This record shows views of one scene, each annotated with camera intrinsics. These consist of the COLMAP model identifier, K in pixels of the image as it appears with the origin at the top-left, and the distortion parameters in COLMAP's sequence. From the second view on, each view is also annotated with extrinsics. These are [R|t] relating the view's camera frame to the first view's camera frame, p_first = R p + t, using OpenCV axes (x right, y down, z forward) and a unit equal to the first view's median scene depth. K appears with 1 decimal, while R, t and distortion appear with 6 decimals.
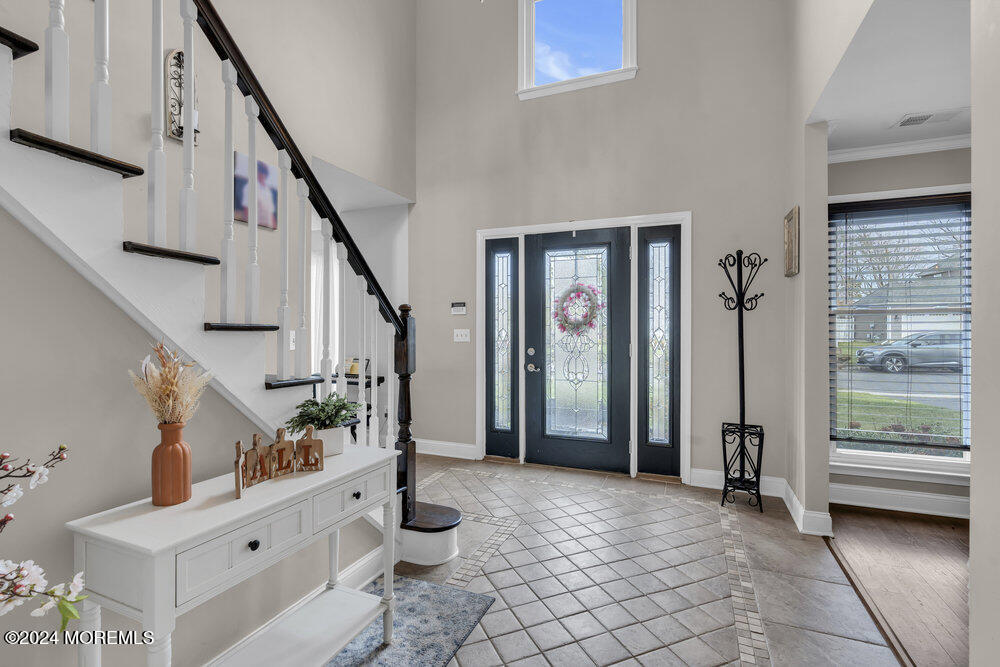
lens RADIAL K [[448.0, 0, 502.3], [0, 448.0, 336.5], [0, 0, 1]] dist [-0.012607, 0.001214]
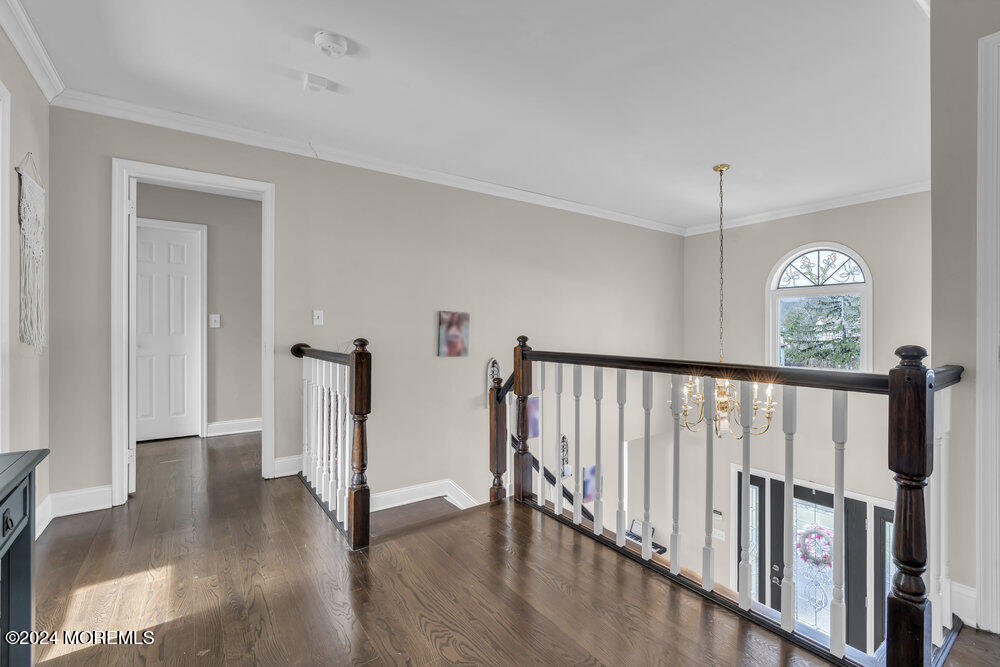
lens RADIAL K [[448.0, 0, 502.8], [0, 448.0, 325.5], [0, 0, 1]] dist [-0.012607, 0.001214]
pose [[0.836320, 0.000952, -0.548241, 0.109232], [-0.000313, 0.999999, 0.001259, -0.687536], [0.548241, -0.000881, 0.836320, -0.542112]]
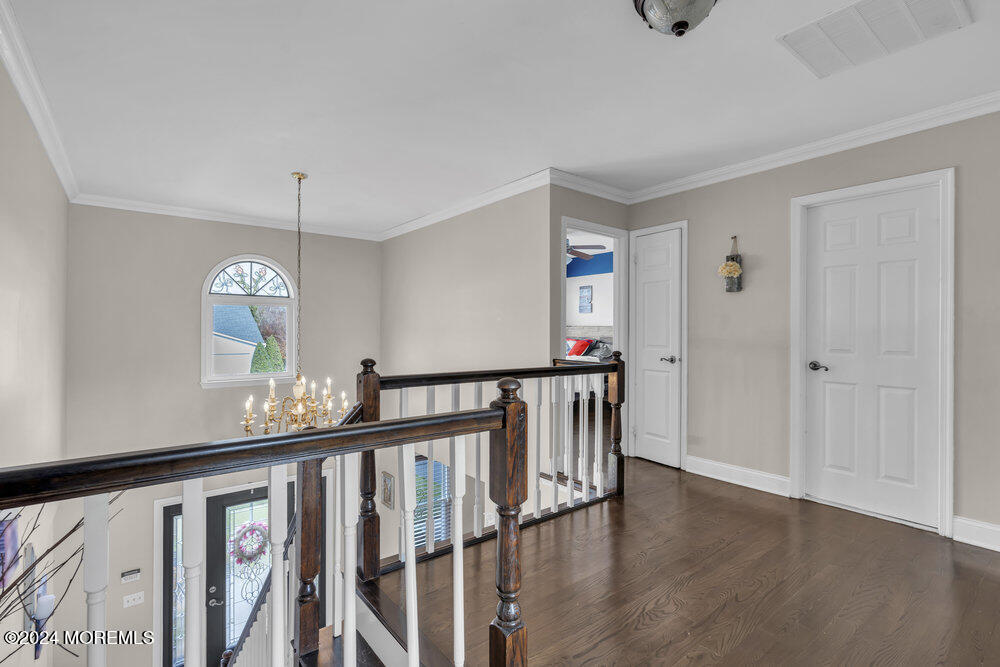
lens RADIAL K [[448.0, 0, 498.3], [0, 448.0, 330.9], [0, 0, 1]] dist [-0.012607, 0.001214]
pose [[0.481080, 0.002565, 0.876673, -0.644932], [-0.009052, 0.999957, 0.002042, -0.702552], [-0.876630, -0.008919, 0.481082, -0.289148]]
